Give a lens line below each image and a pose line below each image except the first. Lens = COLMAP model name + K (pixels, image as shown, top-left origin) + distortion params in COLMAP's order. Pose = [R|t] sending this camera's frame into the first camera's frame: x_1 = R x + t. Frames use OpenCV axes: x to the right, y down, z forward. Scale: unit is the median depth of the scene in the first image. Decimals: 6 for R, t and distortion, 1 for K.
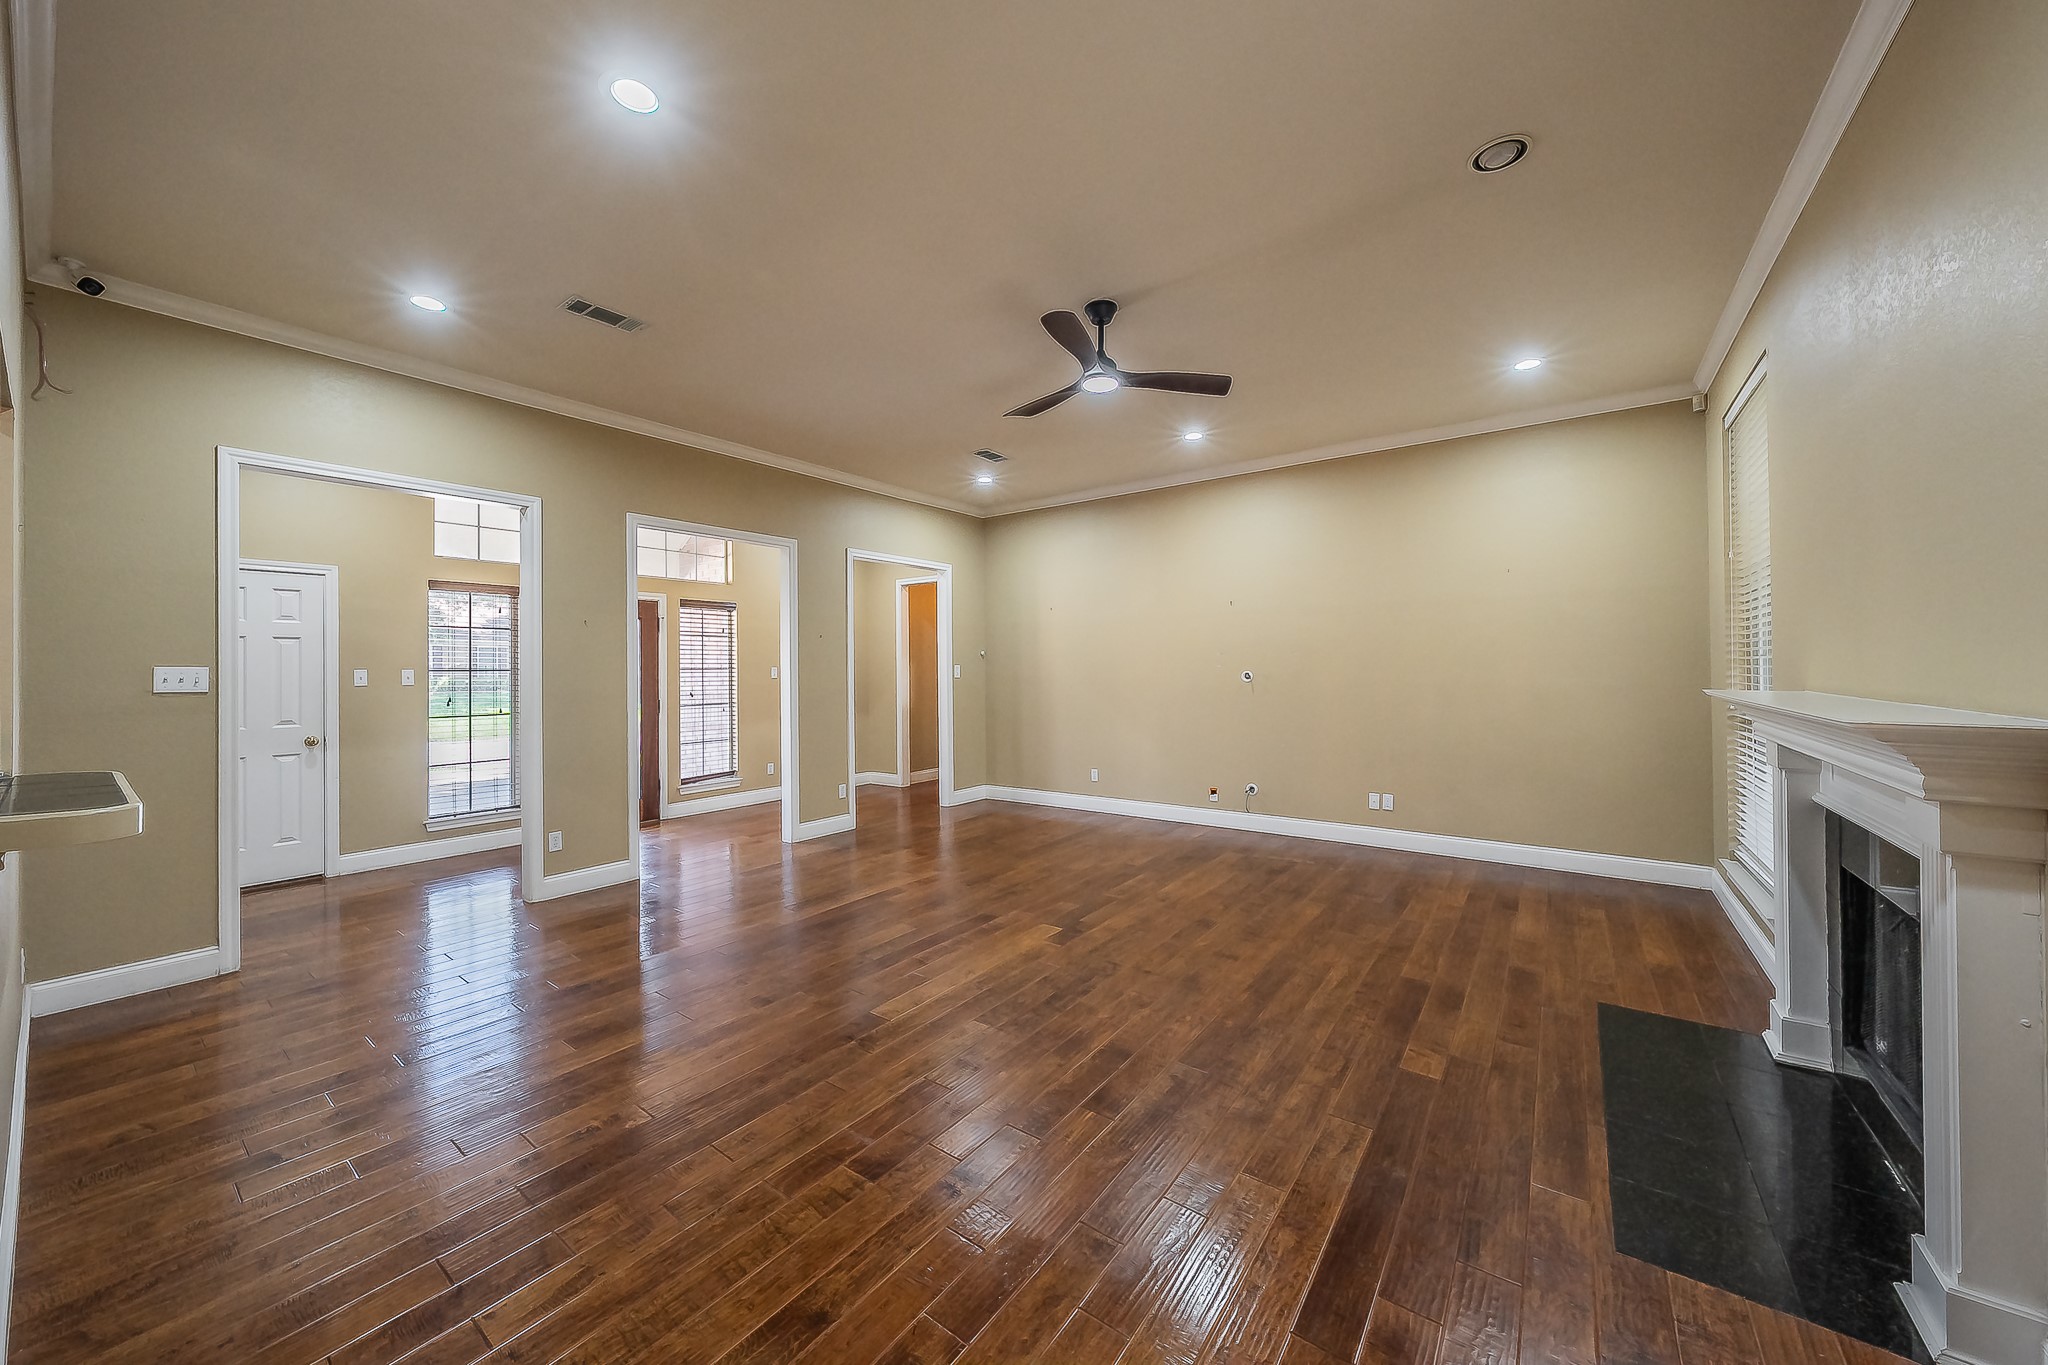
lens RADIAL K [[734.3, 0, 1032.6], [0, 734.3, 669.2], [0, 0, 1]] dist [-0.000777, -0.000052]
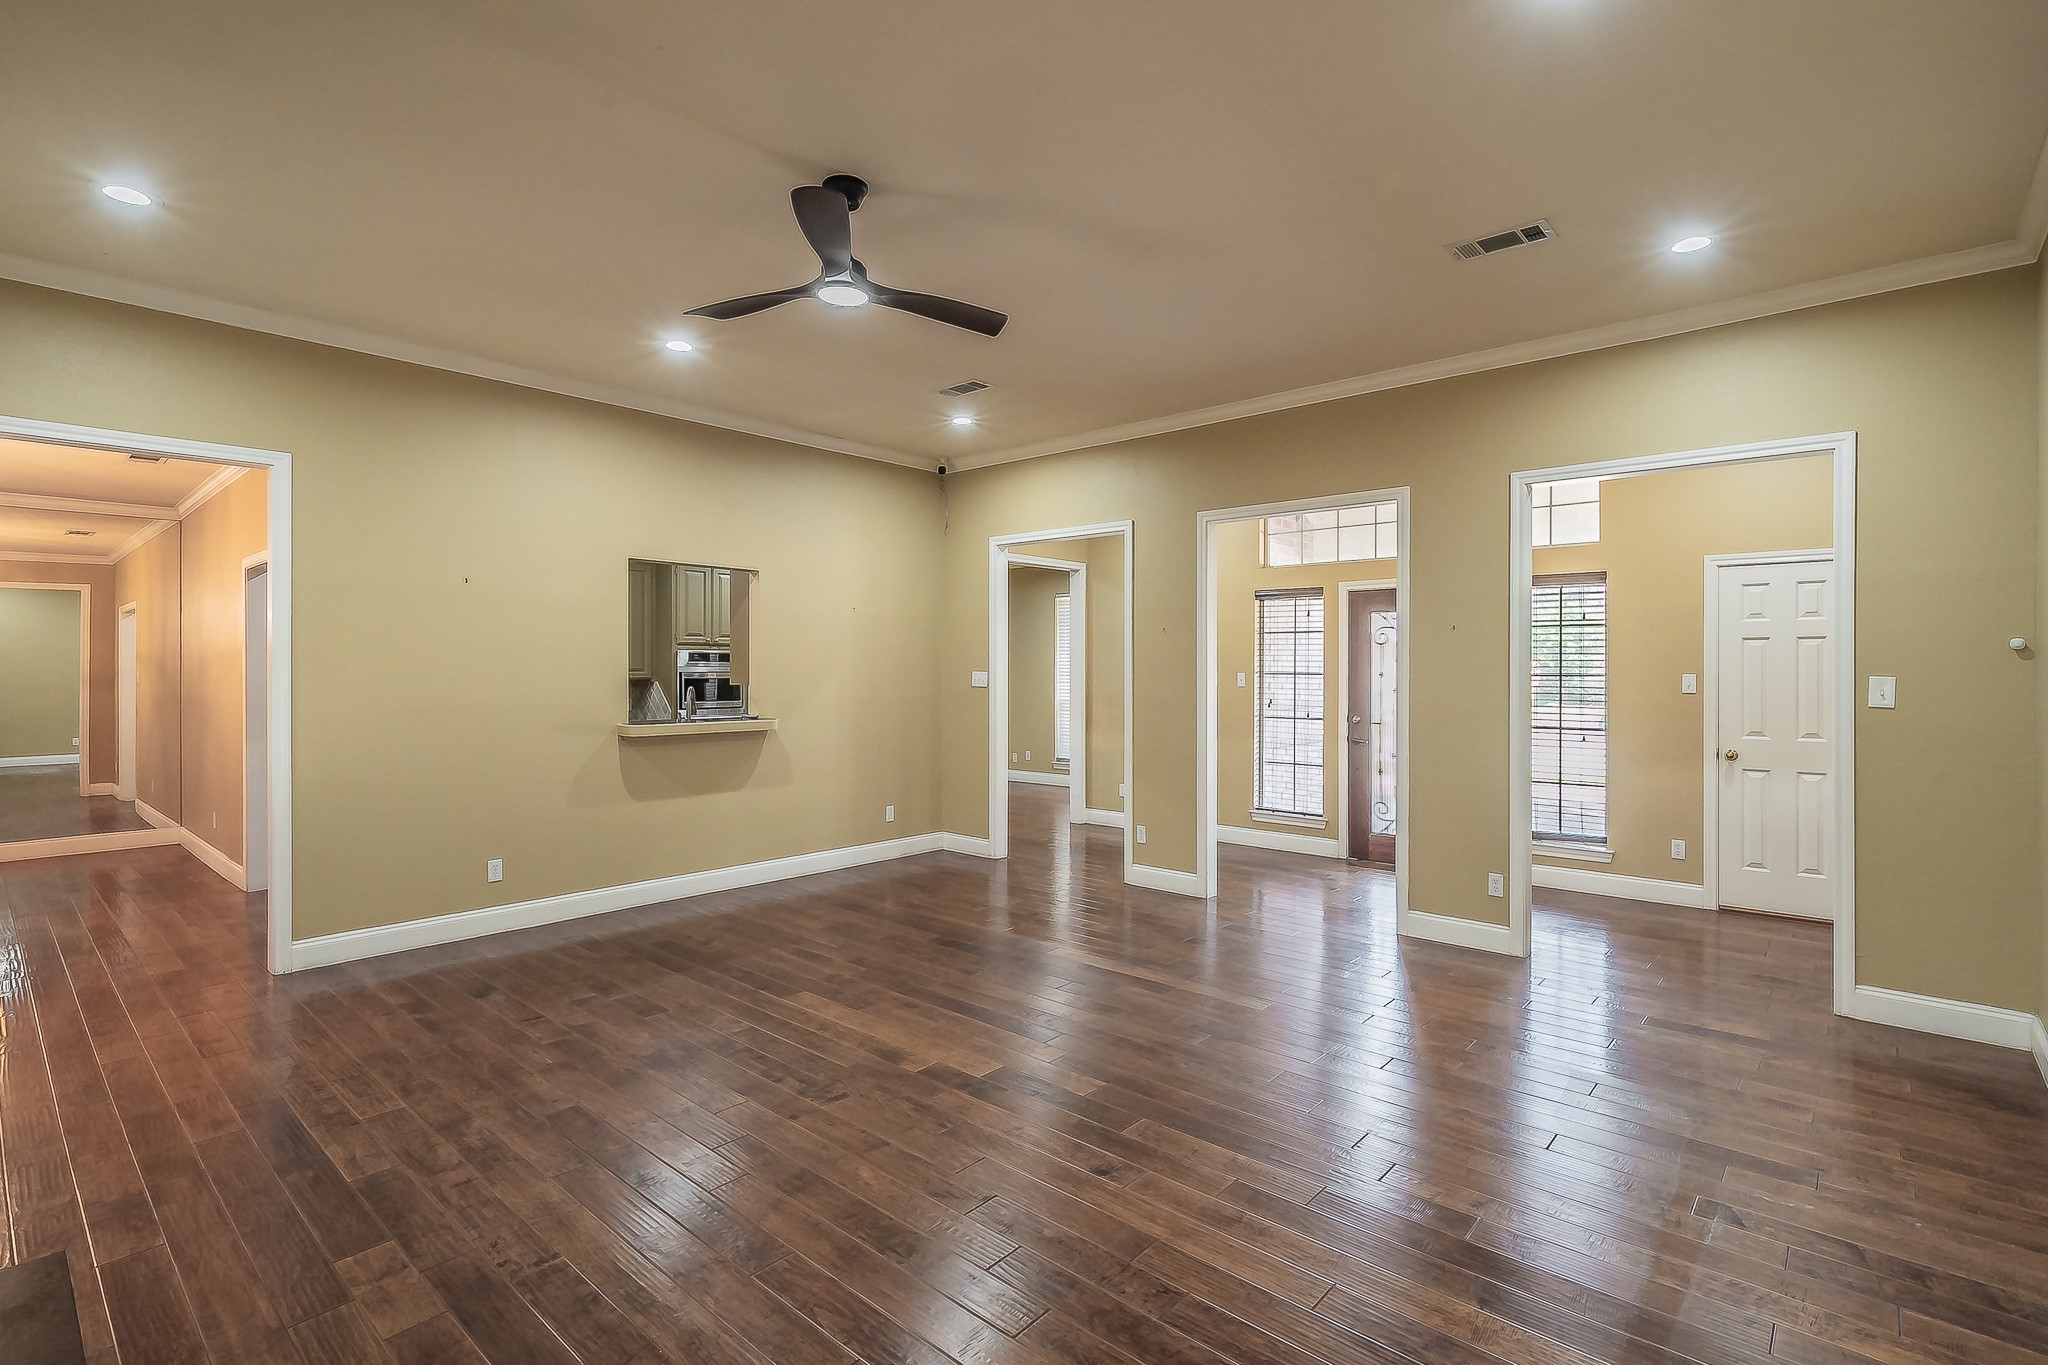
lens RADIAL K [[969.2, 0, 1021.4], [0, 969.2, 672.2], [0, 0, 1]] dist [-0.000553, 0.000458]
pose [[-0.106868, 0.012809, -0.994191, 0.908304], [-0.001207, 0.999915, 0.013013, -0.026489], [0.994272, 0.002591, -0.106844, 1.129117]]
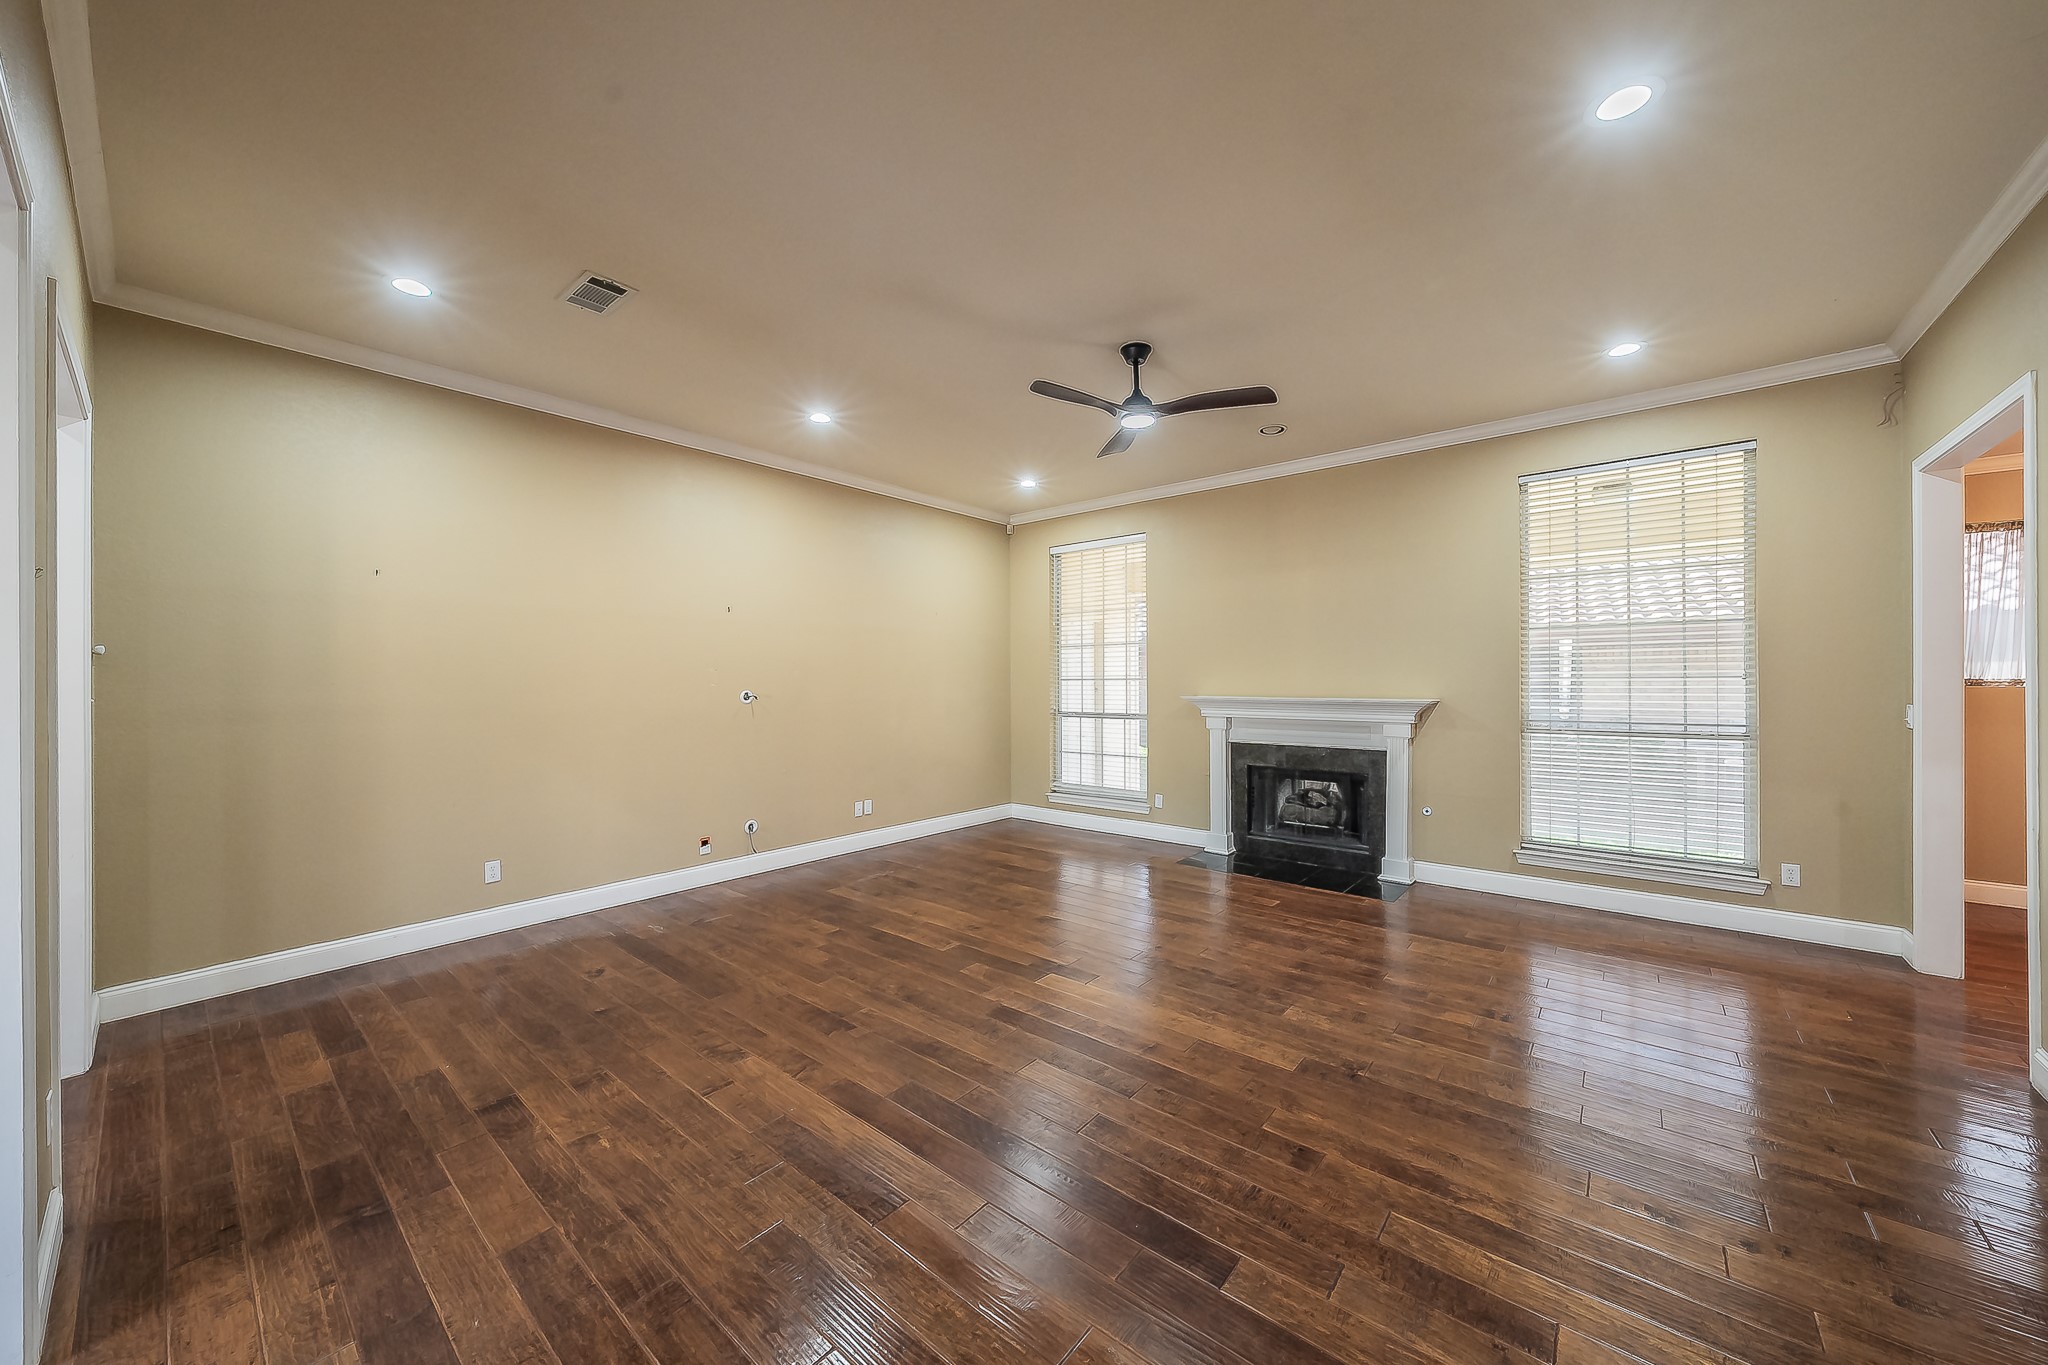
lens RADIAL K [[722.7, 0, 1058.3], [0, 722.7, 680.4], [0, 0, 1]] dist [-0.000447, -0.000025]
pose [[0.037415, 0.006315, 0.999280, -0.850864], [0.004939, 0.999967, -0.006504, -0.003167], [-0.999288, 0.005179, 0.037382, 0.953139]]
